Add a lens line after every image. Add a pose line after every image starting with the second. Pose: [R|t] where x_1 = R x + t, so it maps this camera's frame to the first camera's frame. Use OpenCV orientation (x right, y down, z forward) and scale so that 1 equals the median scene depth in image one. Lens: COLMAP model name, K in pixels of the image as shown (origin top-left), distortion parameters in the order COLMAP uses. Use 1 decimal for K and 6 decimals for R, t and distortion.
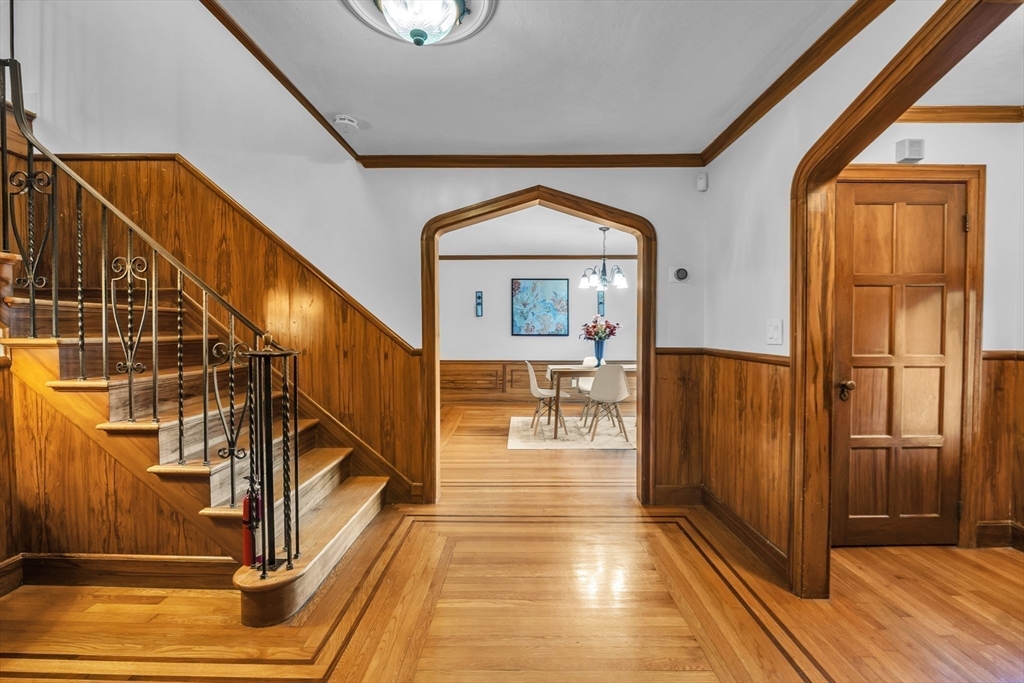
lens RADIAL K [[428.8, 0, 516.3], [0, 428.8, 334.8], [0, 0, 1]] dist [-0.015502, 0.001158]
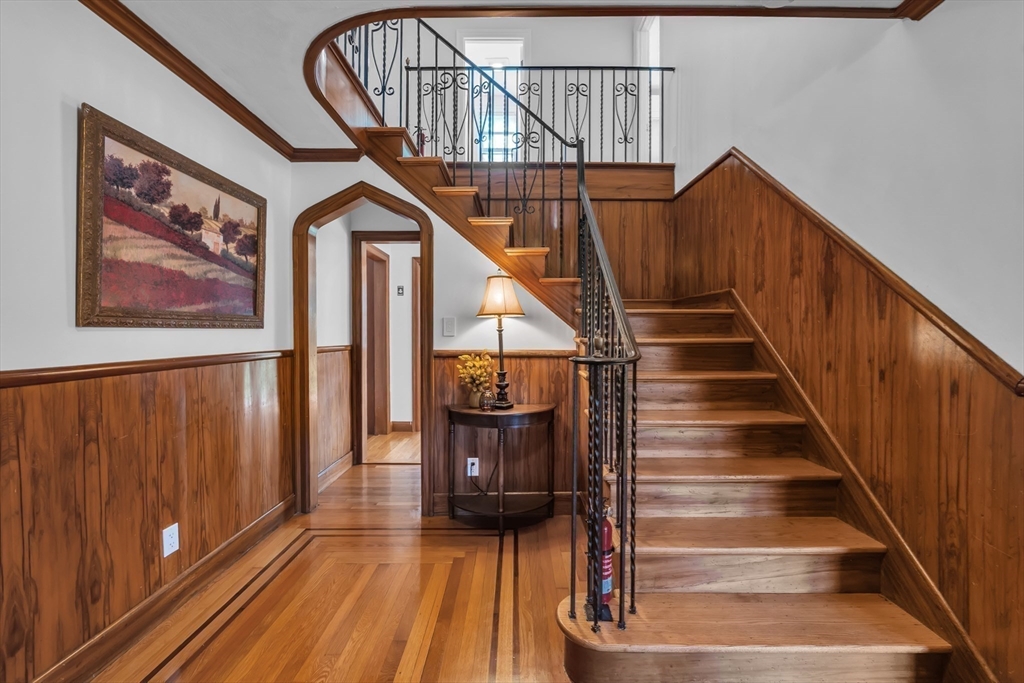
lens RADIAL K [[428.8, 0, 512.4], [0, 428.8, 336.4], [0, 0, 1]] dist [-0.015502, 0.001158]
pose [[0.003078, 0.009828, -0.999947, 0.162119], [-0.020574, 0.999741, 0.009763, -0.001513], [0.999784, 0.020543, 0.003280, 0.519812]]
